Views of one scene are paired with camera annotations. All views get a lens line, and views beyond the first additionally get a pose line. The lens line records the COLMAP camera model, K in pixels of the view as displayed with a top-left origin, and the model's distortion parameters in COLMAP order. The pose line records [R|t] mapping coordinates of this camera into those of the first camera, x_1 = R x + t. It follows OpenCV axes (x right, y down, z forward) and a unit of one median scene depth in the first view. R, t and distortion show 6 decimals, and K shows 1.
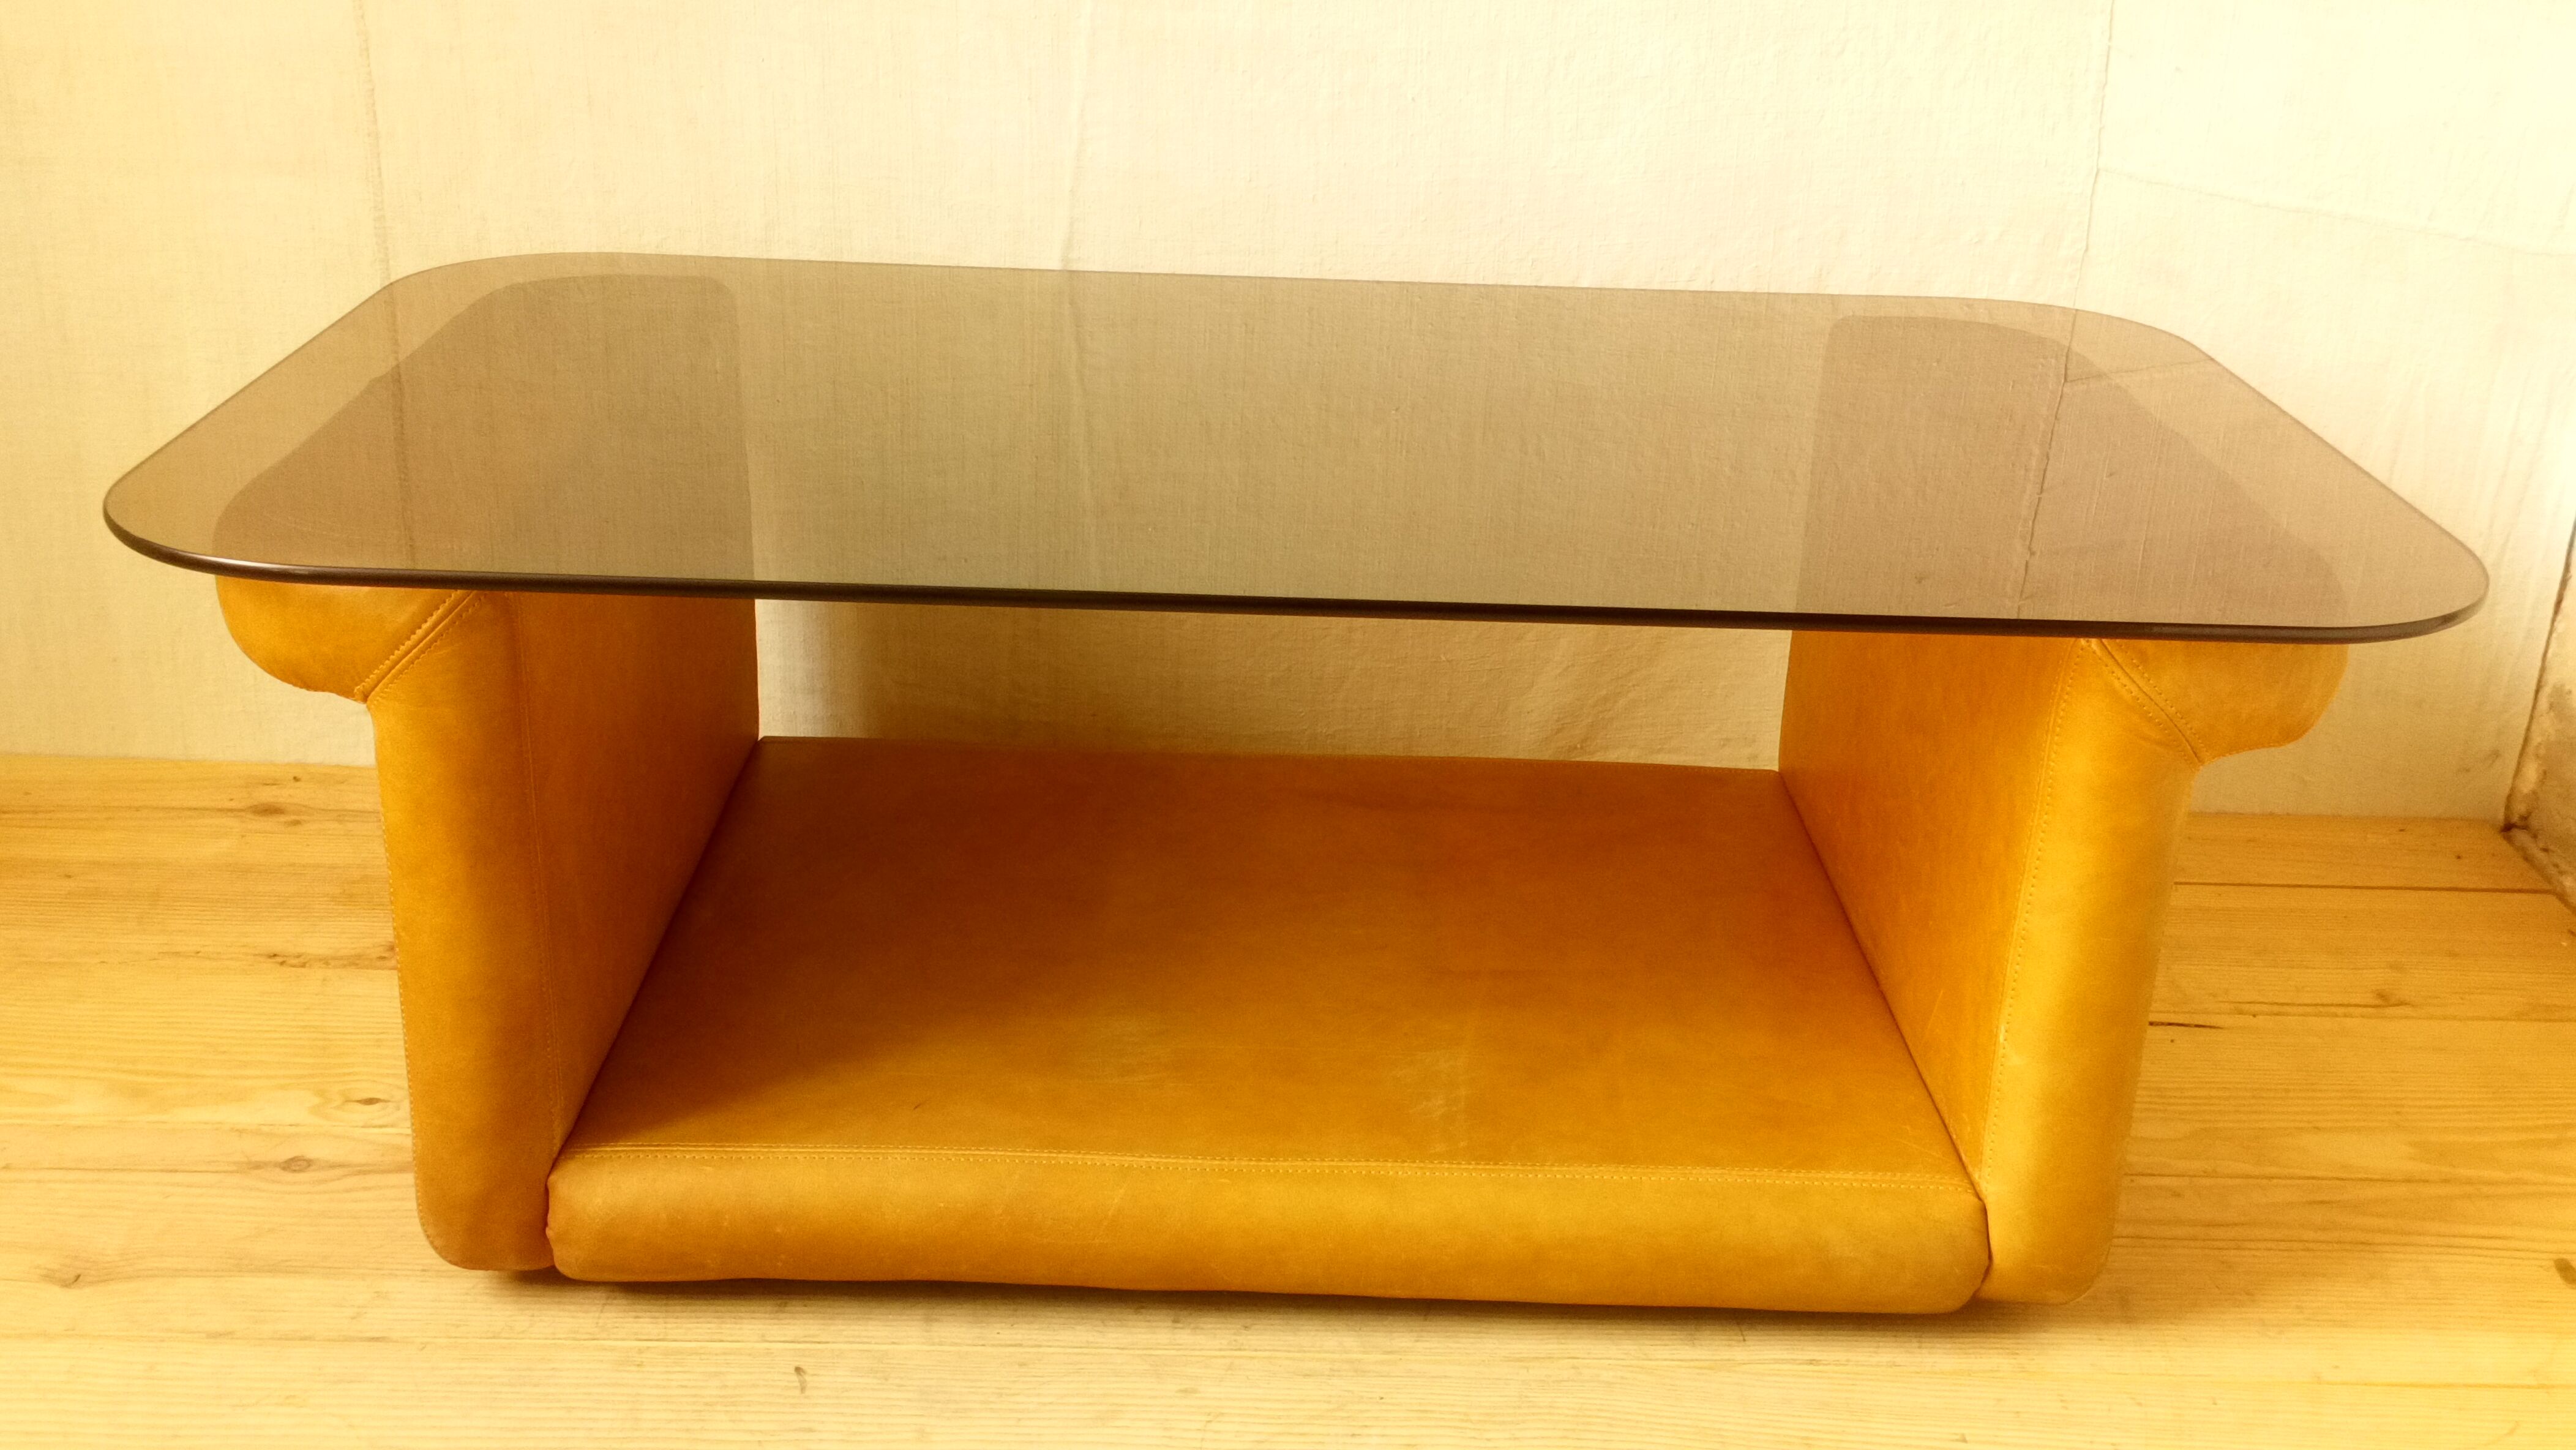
lens RADIAL K [[2675.8, 0, 1288.0], [0, 2675.8, 725.0], [0, 0, 1]] dist [0.120428, -0.217846]
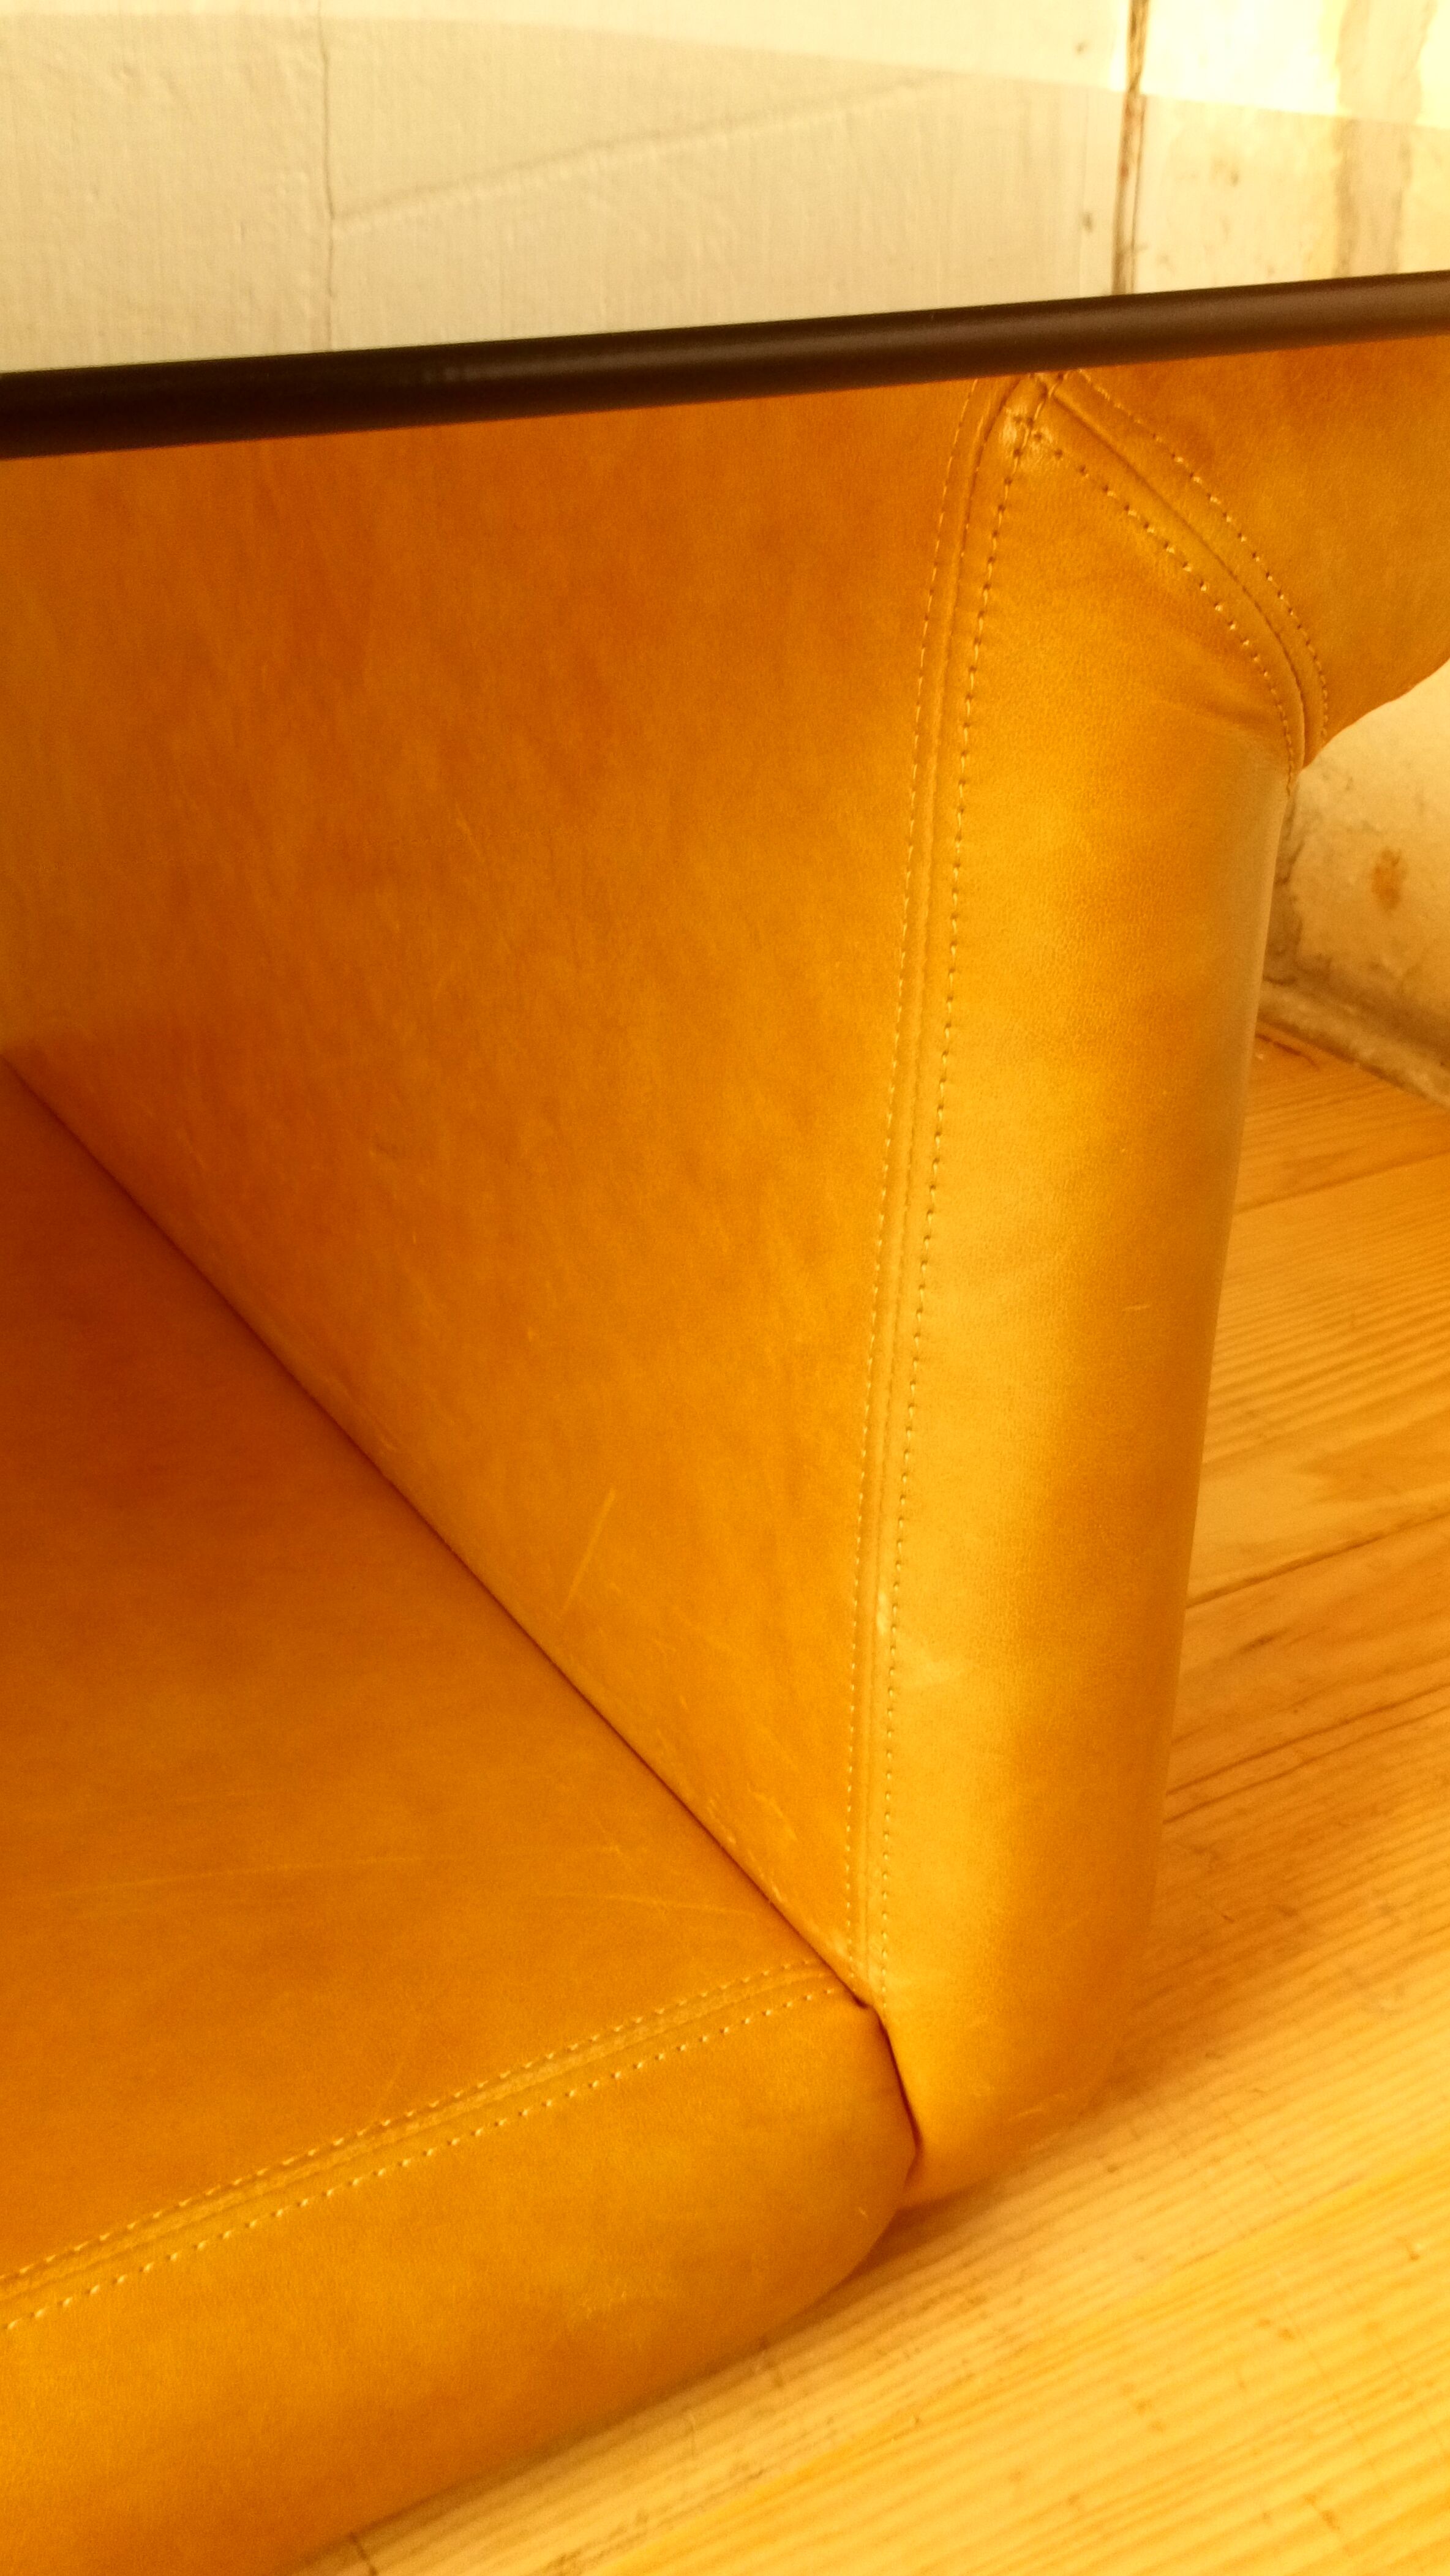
lens RADIAL K [[2675.8, 0, 725.0], [0, 2675.8, 1288.0], [0, 0, 1]] dist [0.120428, -0.217846]
pose [[0.864599, -0.250727, 0.435437, 0.088898], [0.199891, 0.966710, 0.159736, 0.007665], [-0.460991, -0.051067, 0.885934, 0.628661]]
